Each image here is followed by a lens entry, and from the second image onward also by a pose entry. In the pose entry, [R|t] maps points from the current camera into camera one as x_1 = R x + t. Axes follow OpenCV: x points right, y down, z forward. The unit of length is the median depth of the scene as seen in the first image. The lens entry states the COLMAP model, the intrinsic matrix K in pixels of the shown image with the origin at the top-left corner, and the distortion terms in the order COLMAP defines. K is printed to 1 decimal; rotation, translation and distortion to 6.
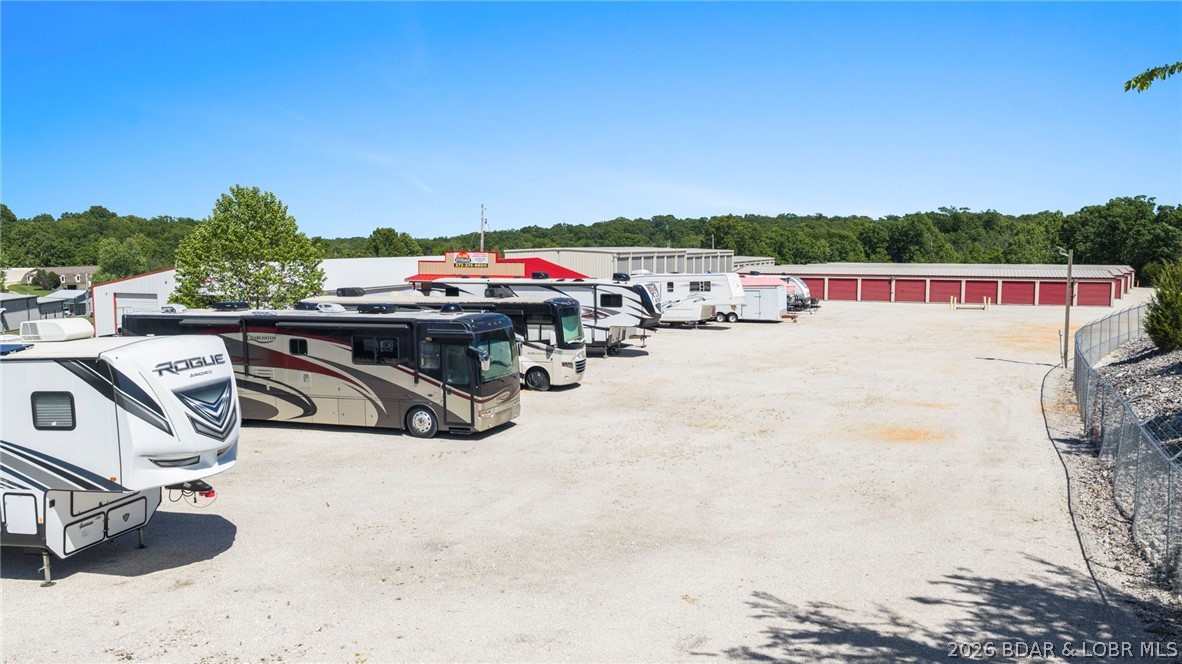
lens RADIAL K [[977.6, 0, 592.3], [0, 977.6, 337.2], [0, 0, 1]] dist [0.038067, -0.084208]
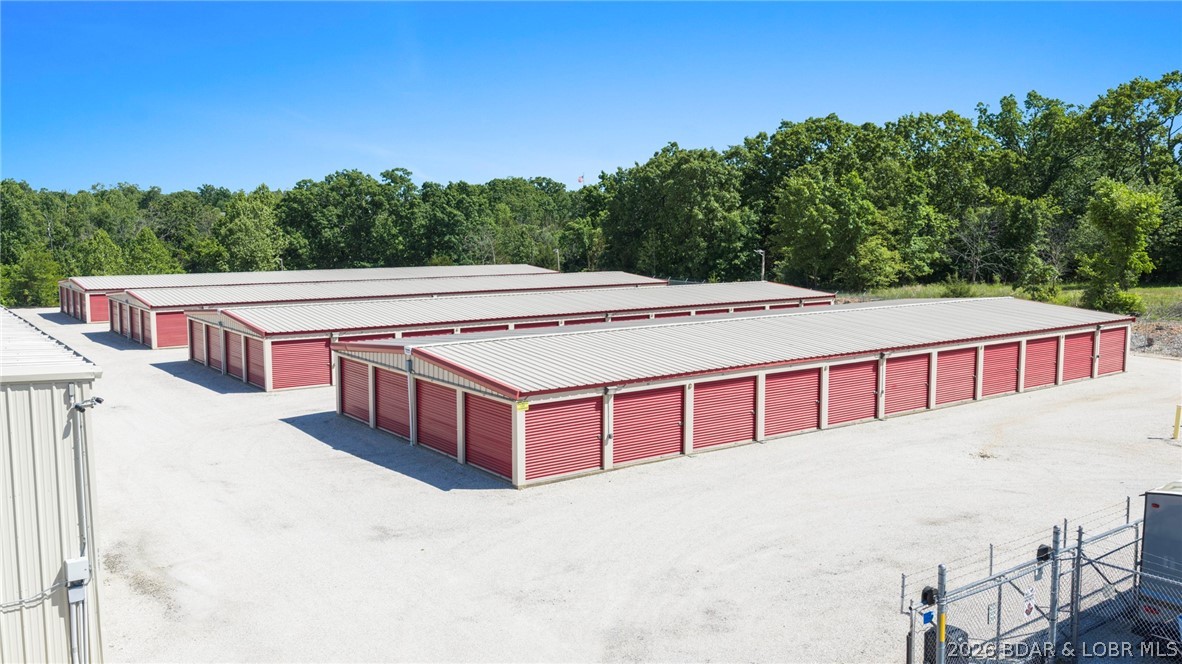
lens RADIAL K [[978.6, 0, 593.2], [0, 978.6, 330.6], [0, 0, 1]] dist [0.026000, -0.046106]
pose [[0.523440, -0.097414, 0.846476, -0.025847], [0.081059, 0.994631, 0.064340, -0.037118], [-0.848198, 0.034936, 0.528525, 0.320419]]
